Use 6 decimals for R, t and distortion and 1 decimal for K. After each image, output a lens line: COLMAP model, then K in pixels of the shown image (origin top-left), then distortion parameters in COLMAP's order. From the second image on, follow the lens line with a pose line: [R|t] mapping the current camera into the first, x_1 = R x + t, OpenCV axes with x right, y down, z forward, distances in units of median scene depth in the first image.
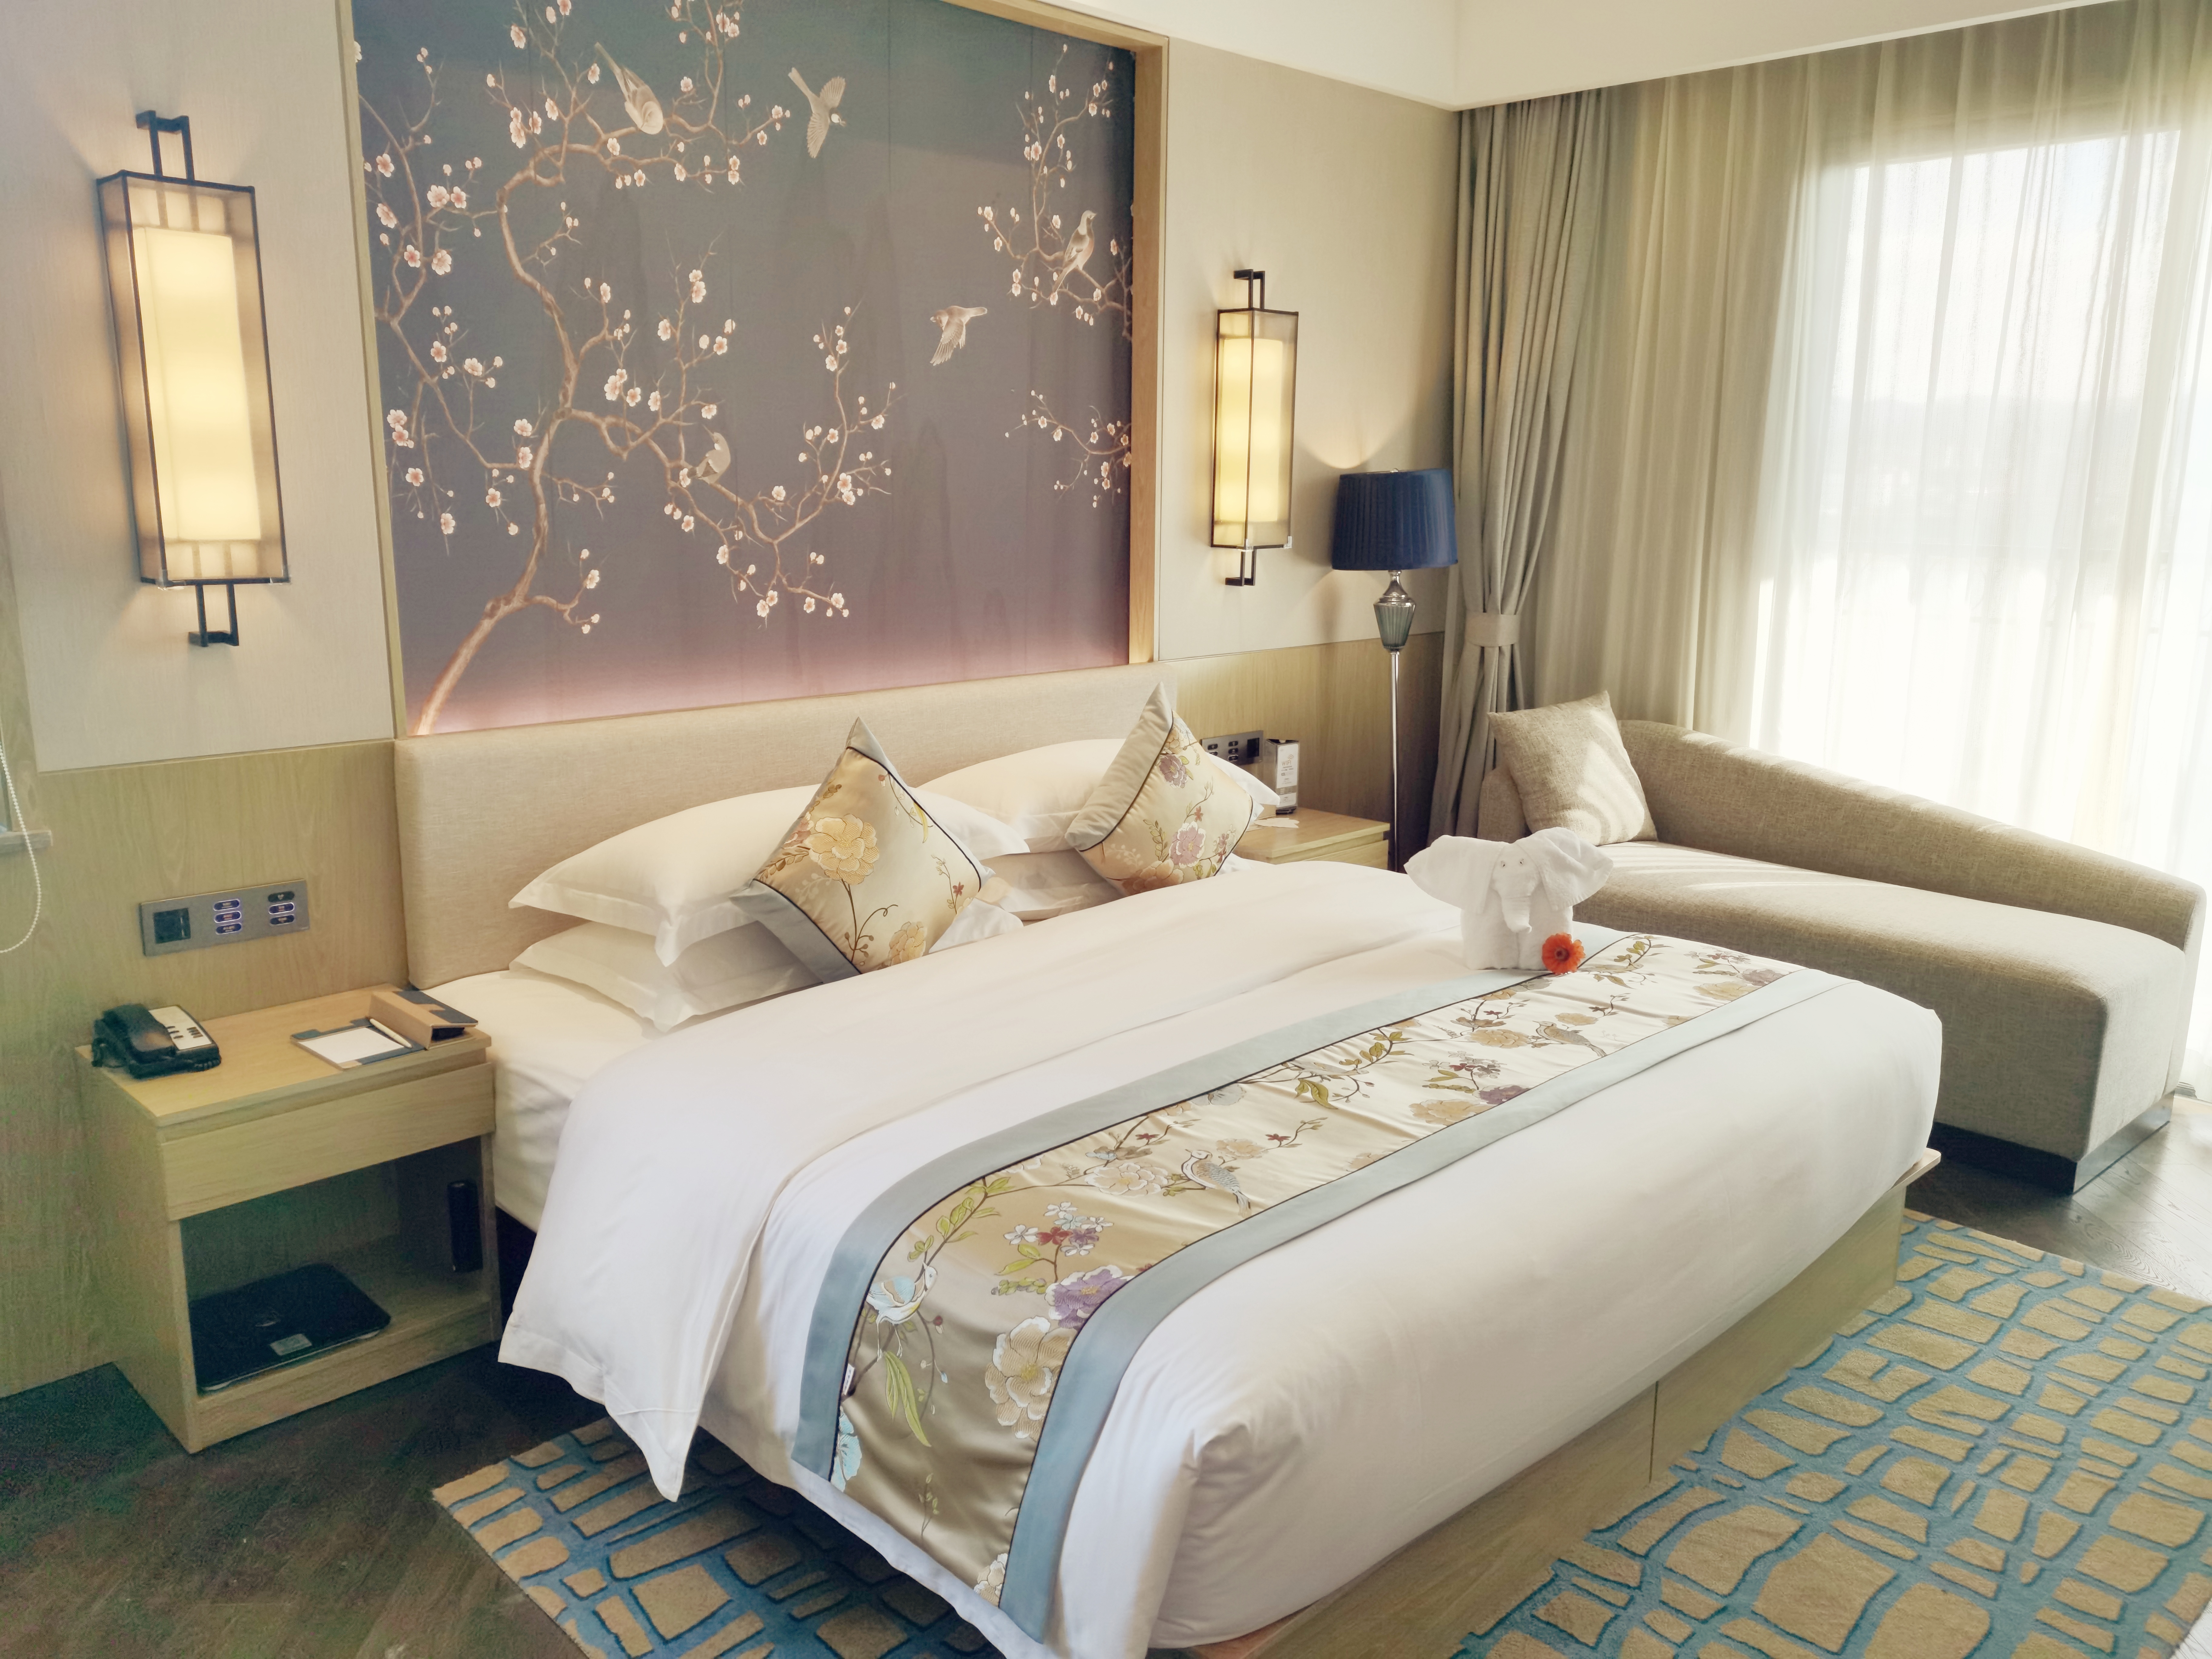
lens RADIAL K [[1715.9, 0, 1106.6], [0, 1715.9, 858.9], [0, 0, 1]] dist [0.058518, -0.024267]
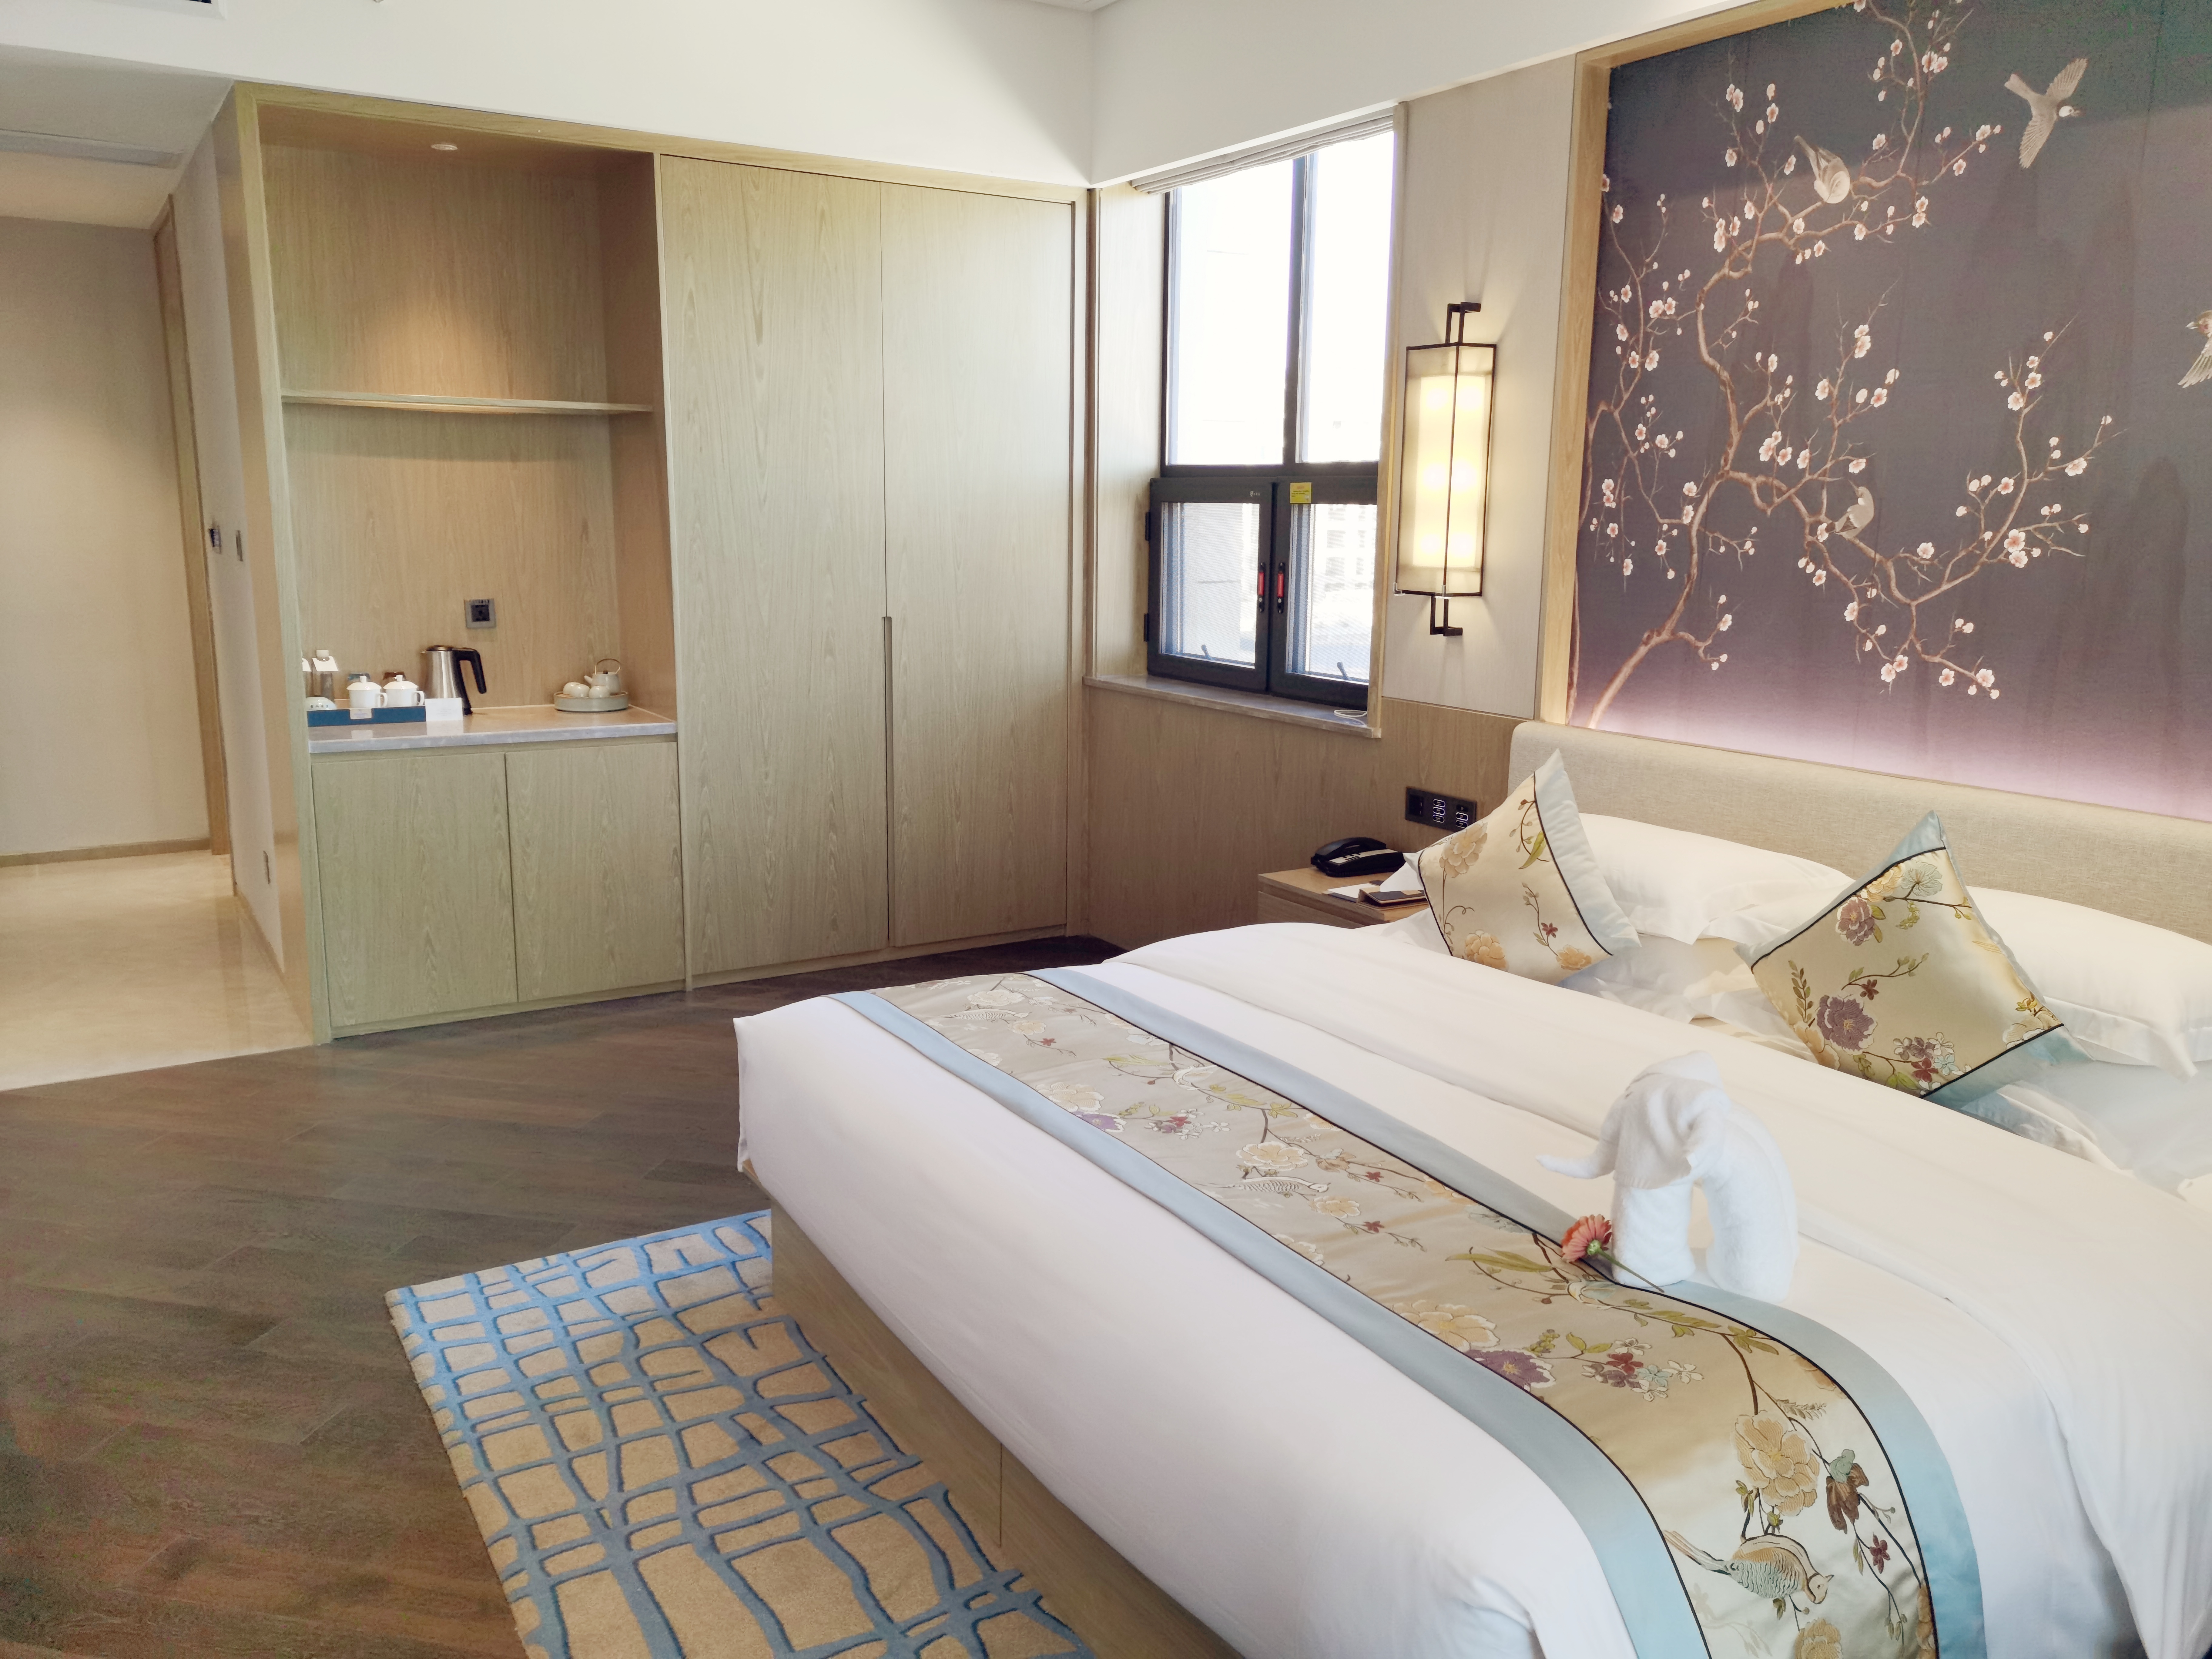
lens RADIAL K [[1715.9, 0, 1038.4], [0, 1715.9, 843.6], [0, 0, 1]] dist [0.058518, -0.024267]
pose [[-0.265407, 0.173757, -0.948350, 0.900809], [-0.230819, 0.943571, 0.237479, -0.191909], [0.936099, 0.281926, -0.210324, 0.868844]]
